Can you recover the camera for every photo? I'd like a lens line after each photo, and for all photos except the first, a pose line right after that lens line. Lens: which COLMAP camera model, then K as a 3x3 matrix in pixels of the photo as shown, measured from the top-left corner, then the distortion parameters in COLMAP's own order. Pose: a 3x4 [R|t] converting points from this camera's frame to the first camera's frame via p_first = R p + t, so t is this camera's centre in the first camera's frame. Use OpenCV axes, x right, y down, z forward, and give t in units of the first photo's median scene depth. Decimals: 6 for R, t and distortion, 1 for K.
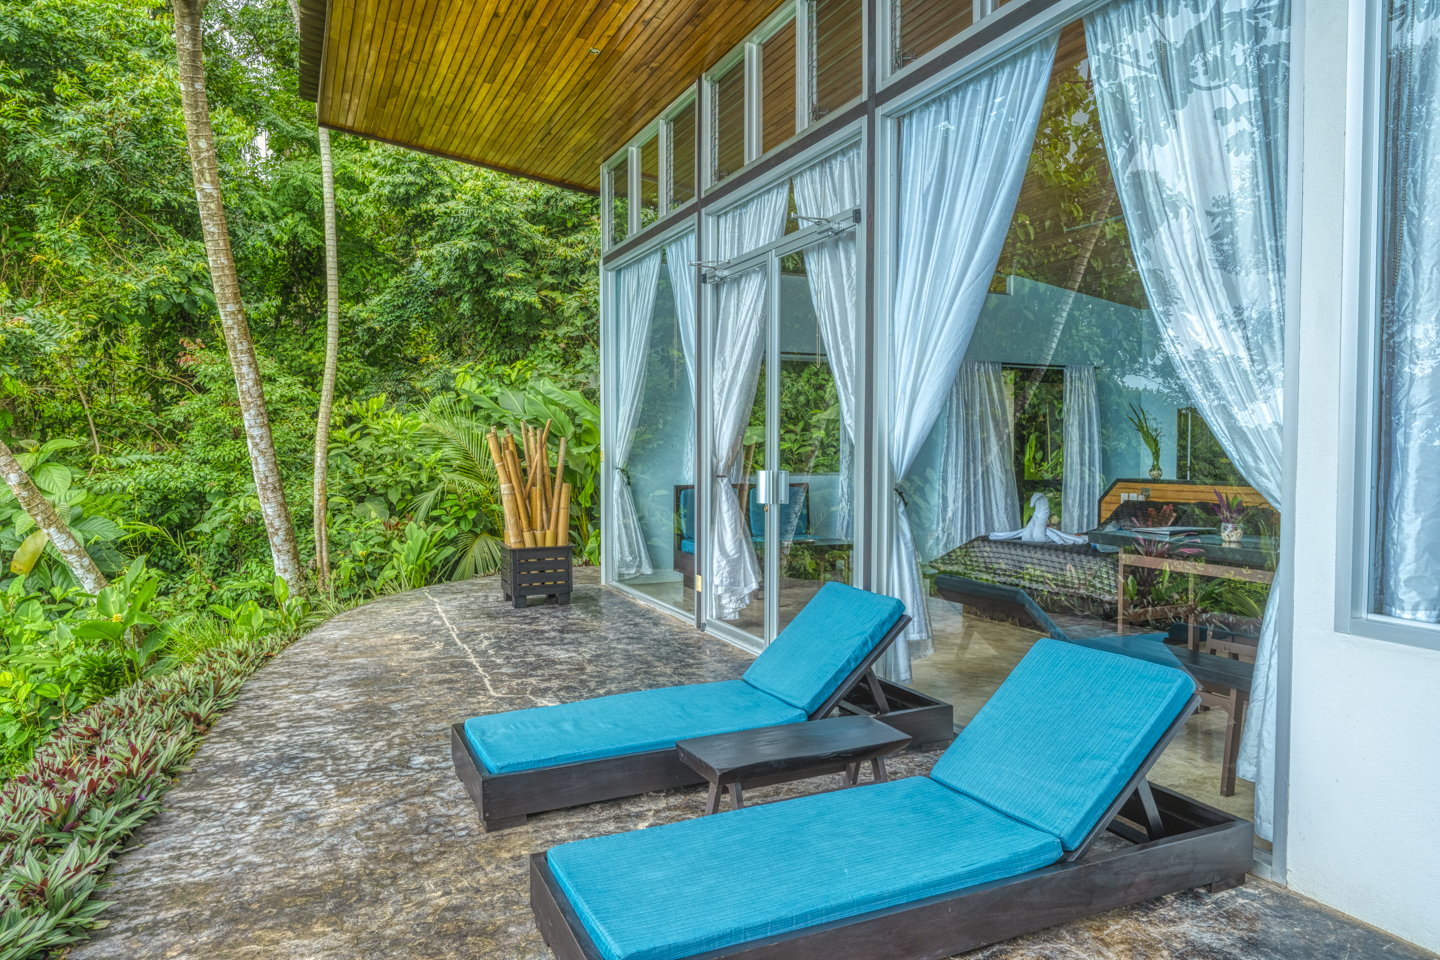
lens RADIAL K [[954.1, 0, 726.6], [0, 954.1, 478.0], [0, 0, 1]] dist [0.000459, 0.001624]
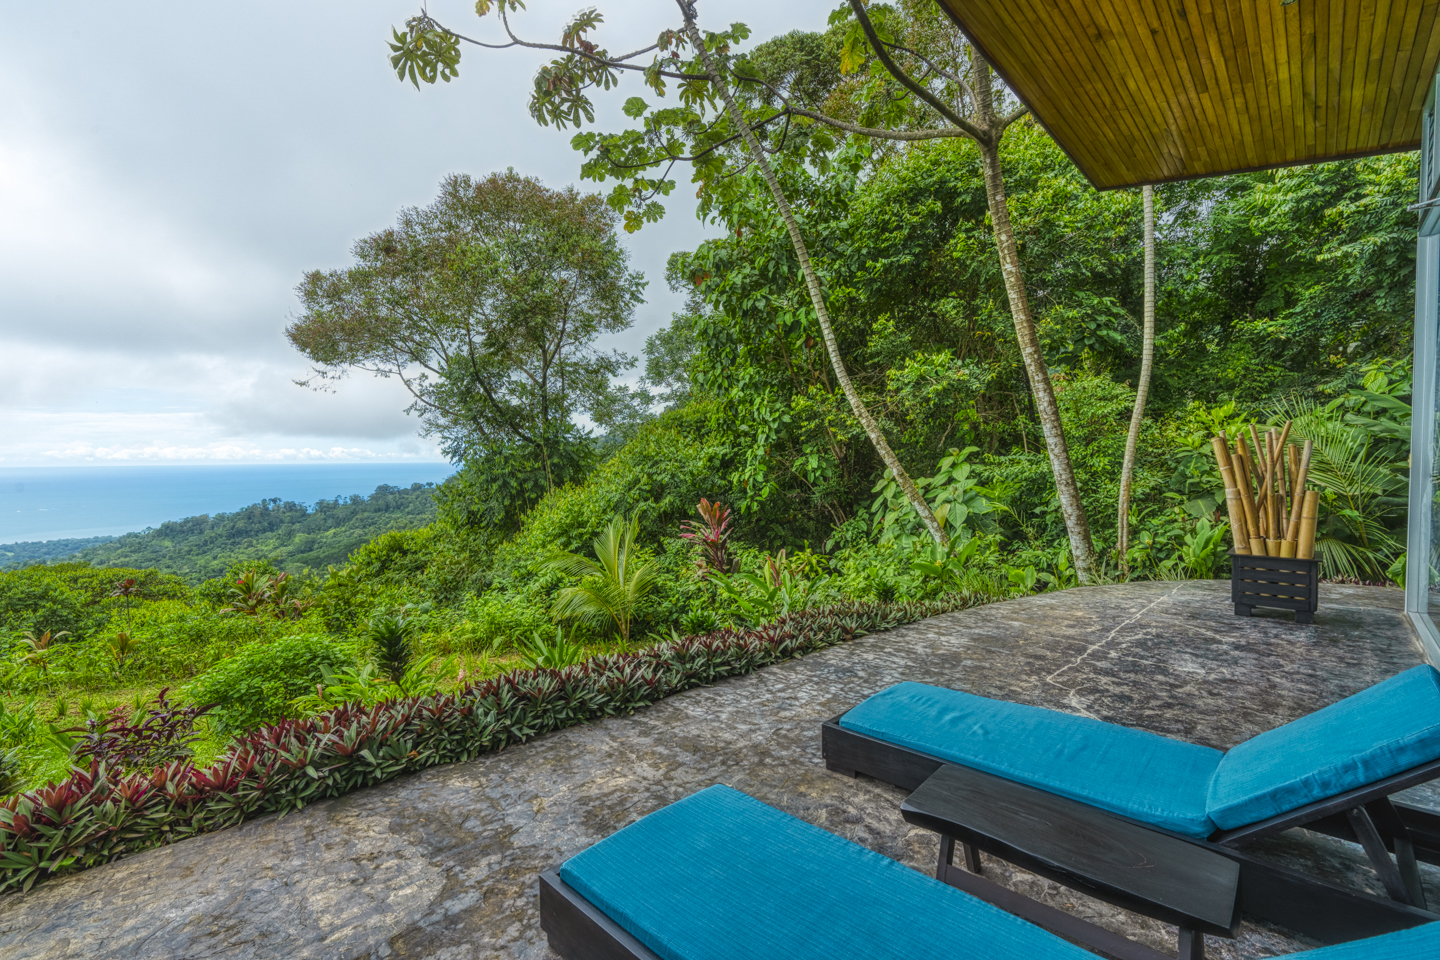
lens RADIAL K [[666.0, 0, 725.0], [0, 666.0, 480.5], [0, 0, 1]] dist [-0.004302, 0.000969]
pose [[0.356113, 0.036479, -0.933731, 0.343740], [-0.021191, 0.999296, 0.030959, -0.018388], [0.934203, 0.008762, 0.356635, 0.391212]]
